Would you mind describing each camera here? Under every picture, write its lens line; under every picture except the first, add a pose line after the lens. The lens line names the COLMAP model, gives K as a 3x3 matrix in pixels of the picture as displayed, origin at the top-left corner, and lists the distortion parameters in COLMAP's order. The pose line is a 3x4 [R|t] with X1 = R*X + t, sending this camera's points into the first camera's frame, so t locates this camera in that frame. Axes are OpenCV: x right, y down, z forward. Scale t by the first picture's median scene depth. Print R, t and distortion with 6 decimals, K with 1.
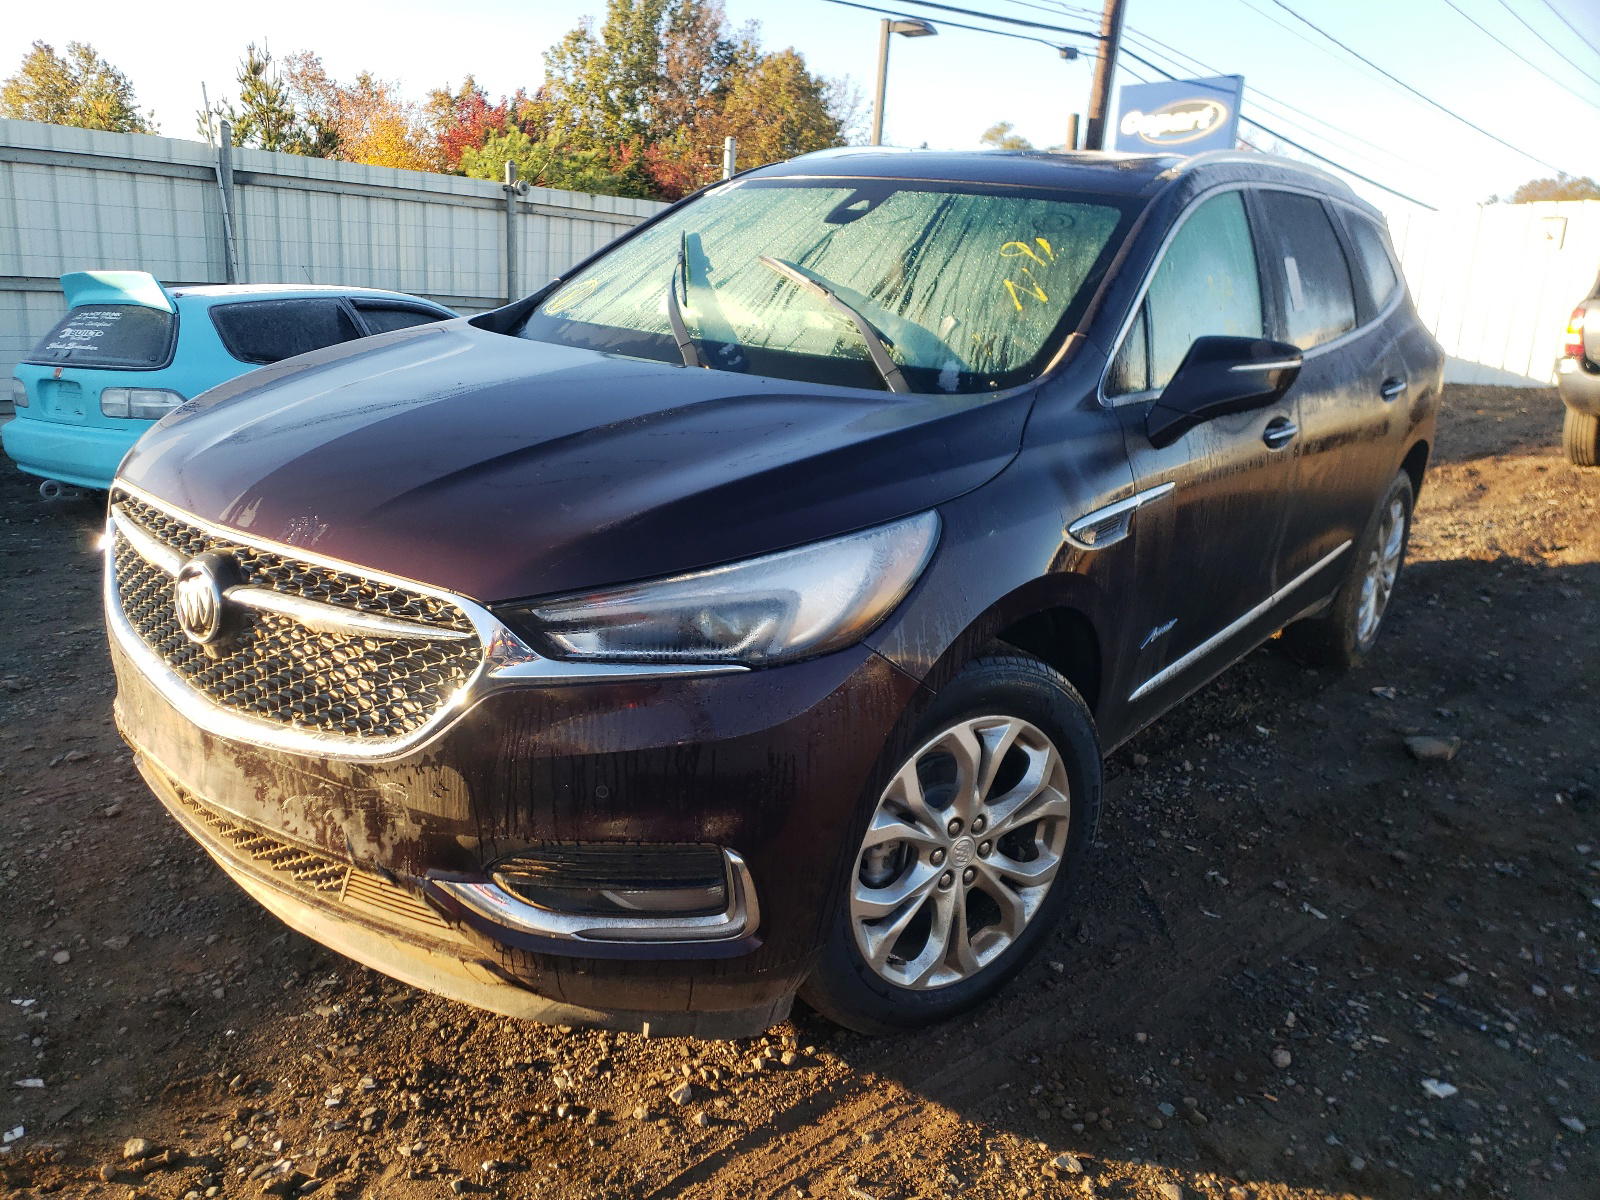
lens RADIAL K [[1191.8, 0, 800.0], [0, 1191.8, 600.0], [0, 0, 1]] dist [0.020121, -0.003913]
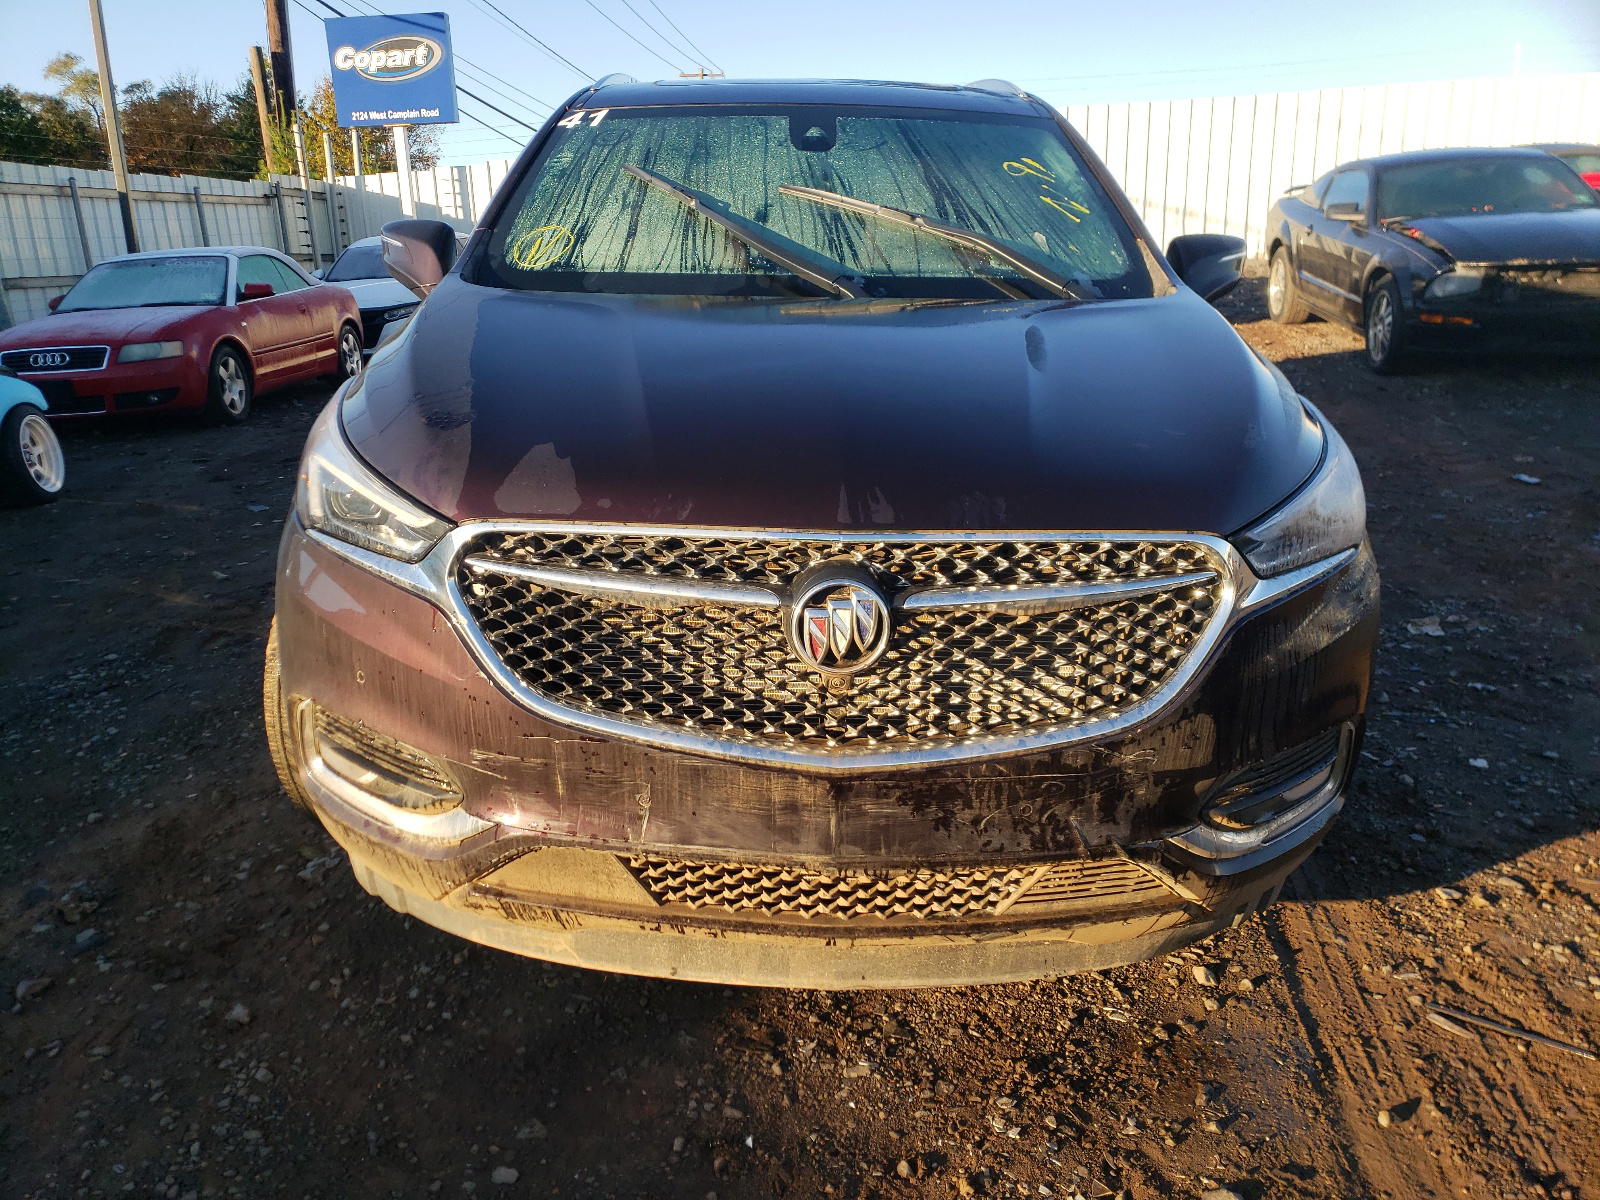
lens RADIAL K [[1172.5, 0, 774.8], [0, 1172.5, 593.9], [0, 0, 1]] dist [0.006033, 0.000613]
pose [[0.804228, -0.222524, 0.551090, -0.981446], [0.196659, 0.974663, 0.106566, -0.111722], [-0.560841, 0.022674, 0.827613, 0.377938]]
